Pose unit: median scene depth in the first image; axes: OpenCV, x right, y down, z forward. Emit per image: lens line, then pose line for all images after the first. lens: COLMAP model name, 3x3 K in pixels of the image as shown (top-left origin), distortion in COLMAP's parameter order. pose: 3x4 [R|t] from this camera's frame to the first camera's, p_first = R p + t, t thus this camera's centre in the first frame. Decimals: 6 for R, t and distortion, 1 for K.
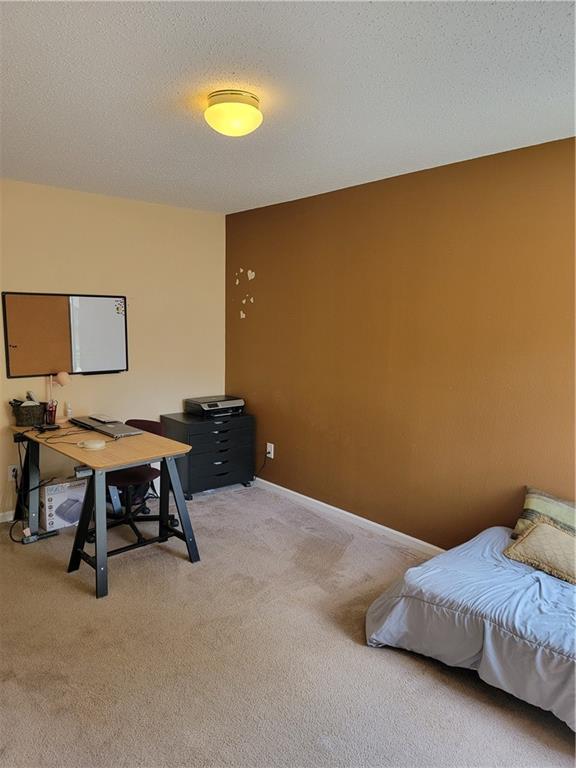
lens RADIAL K [[536.4, 0, 286.5], [0, 536.4, 384.4], [0, 0, 1]] dist [0.018068, -0.003036]
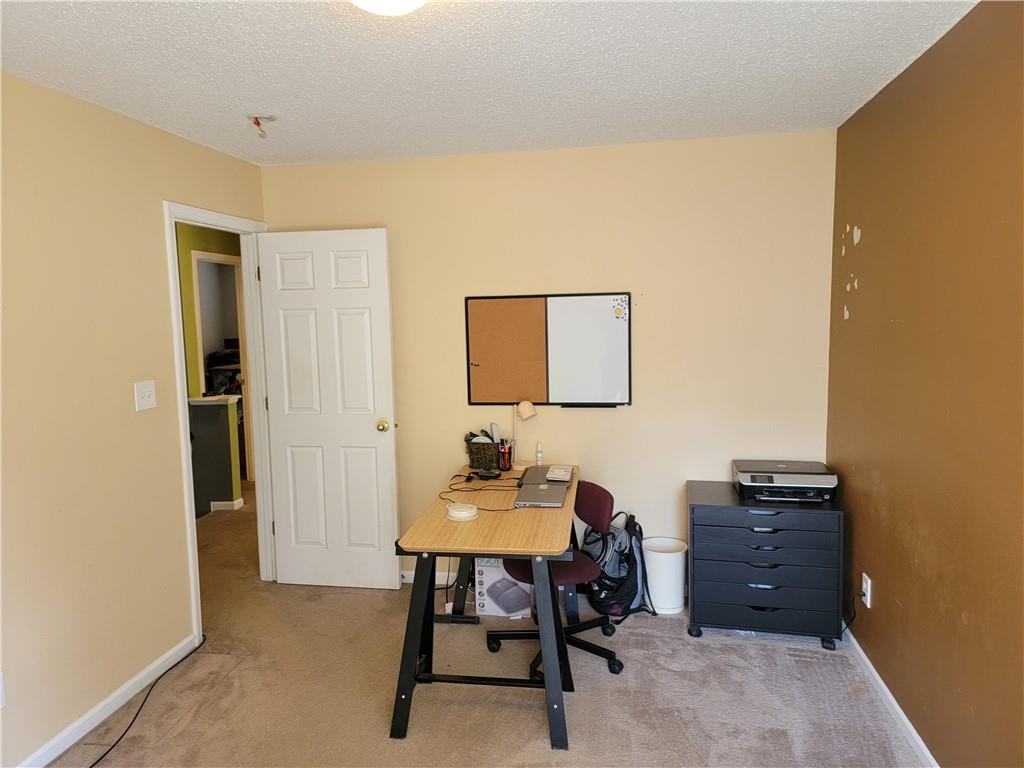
lens RADIAL K [[715.2, 0, 506.6], [0, 715.2, 364.9], [0, 0, 1]] dist [0.018068, -0.003036]
pose [[0.594038, 0.031219, -0.803831, 0.331264], [-0.070600, 0.997414, -0.013437, -0.054859], [0.801333, 0.064732, 0.594706, 0.381467]]
